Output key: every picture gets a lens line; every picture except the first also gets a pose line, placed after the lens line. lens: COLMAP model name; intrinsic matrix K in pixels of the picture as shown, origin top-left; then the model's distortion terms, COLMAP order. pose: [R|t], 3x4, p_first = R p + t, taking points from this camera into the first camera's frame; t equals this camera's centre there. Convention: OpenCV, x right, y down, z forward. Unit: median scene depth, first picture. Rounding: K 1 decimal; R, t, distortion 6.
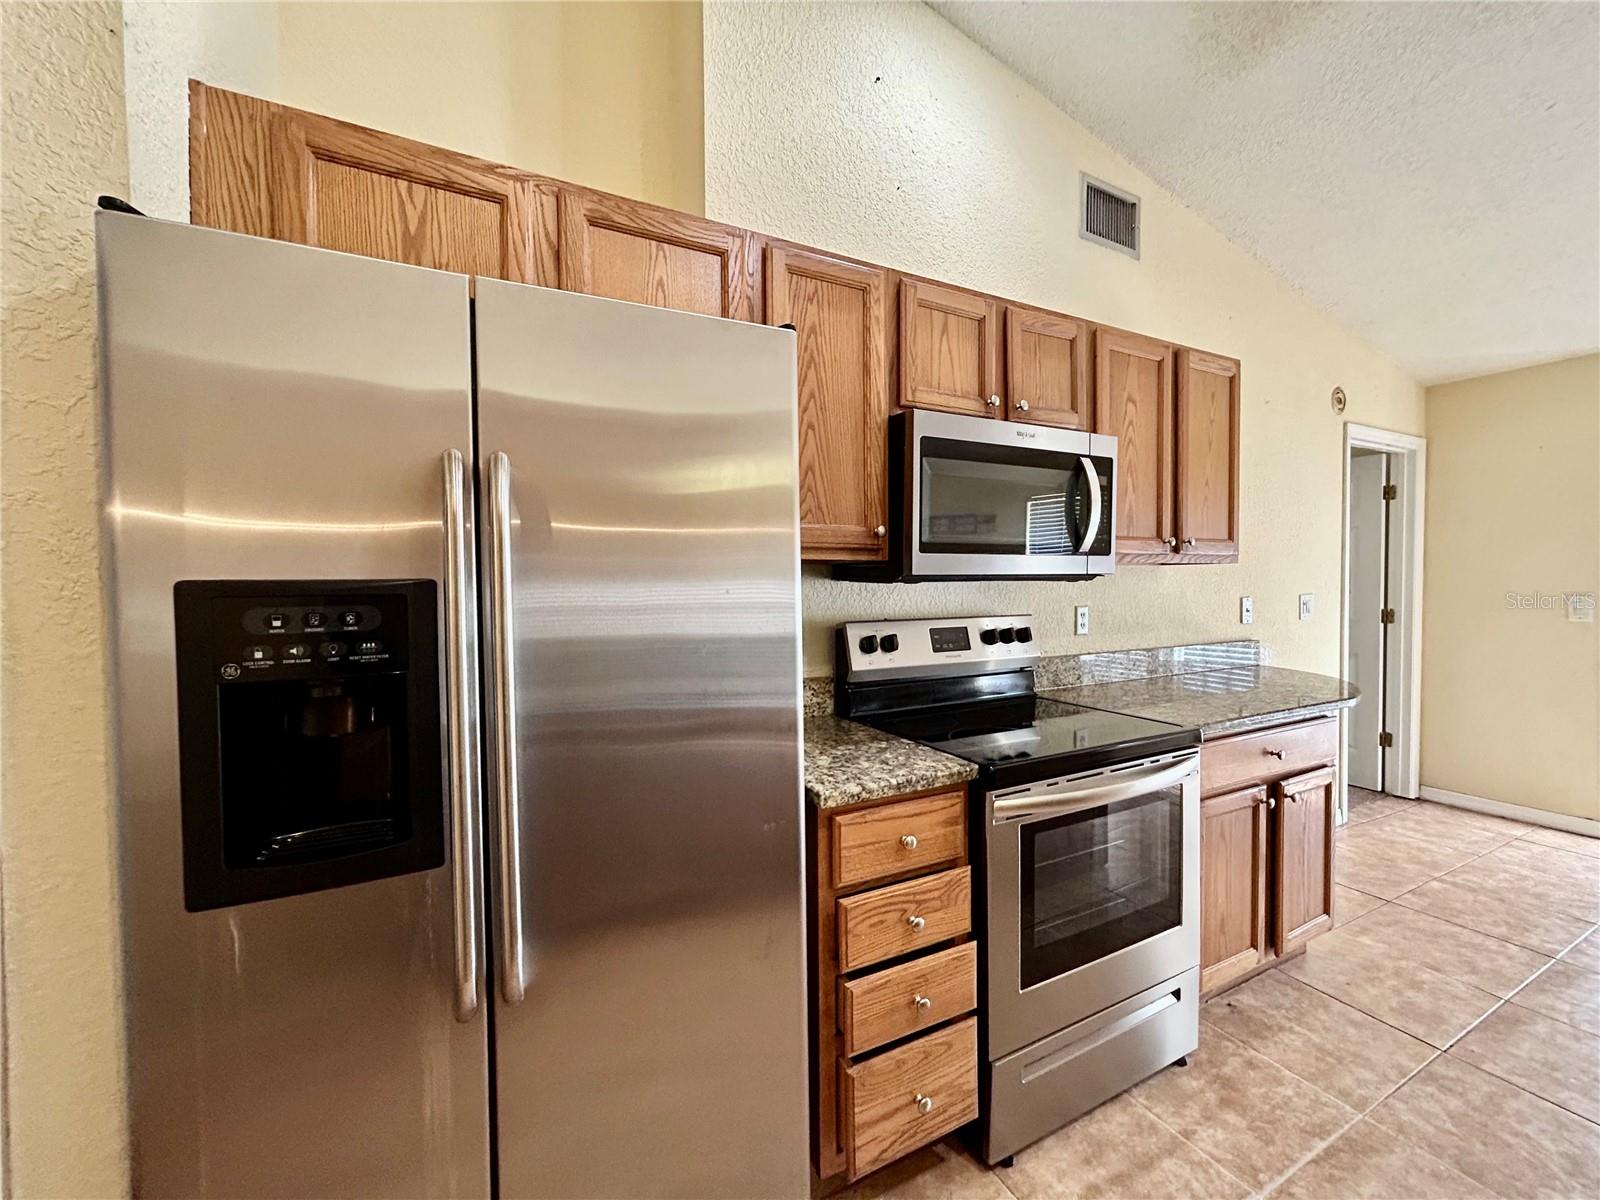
lens RADIAL K [[649.6, 0, 806.7], [0, 649.6, 600.6], [0, 0, 1]] dist [0.001475, -0.000402]
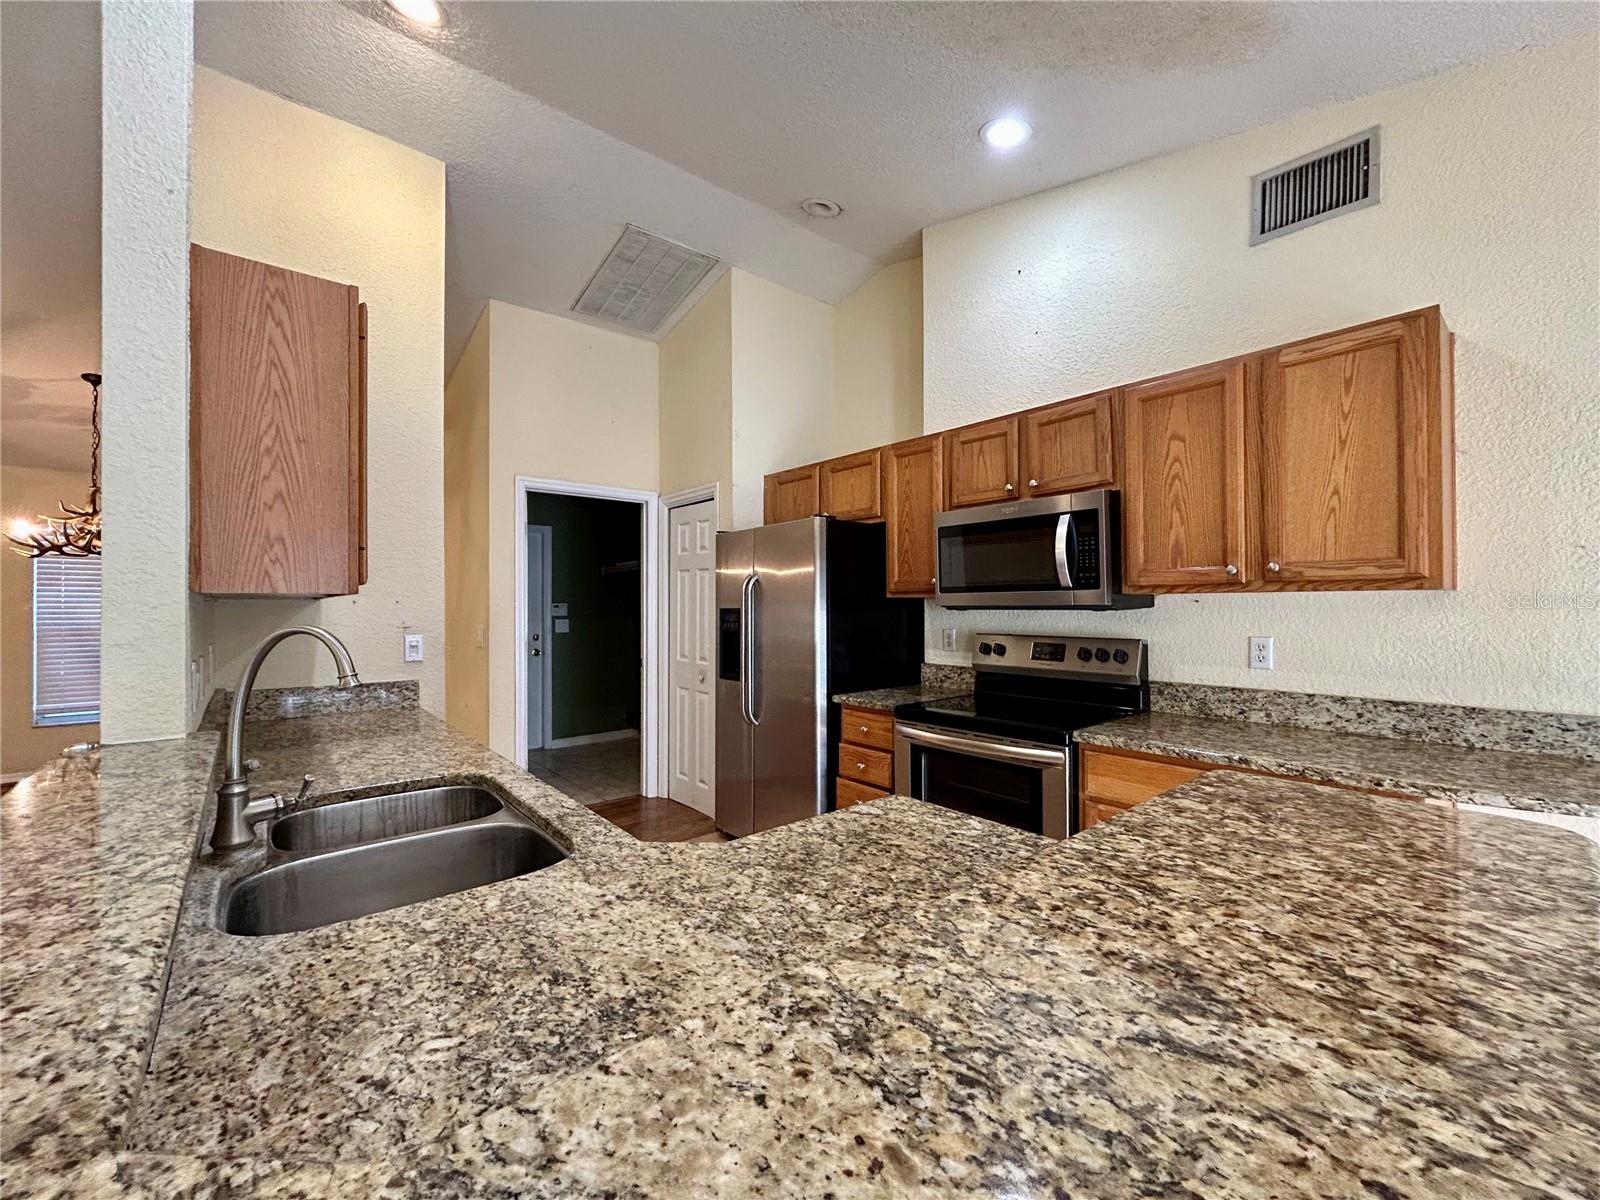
lens RADIAL K [[649.6, 0, 798.6], [0, 649.6, 606.4], [0, 0, 1]] dist [0.001475, -0.000402]
pose [[0.215447, 0.010434, -0.976460, 1.389904], [-0.025928, 0.999651, 0.004961, -0.028101], [0.976171, 0.024249, 0.215643, 0.191488]]
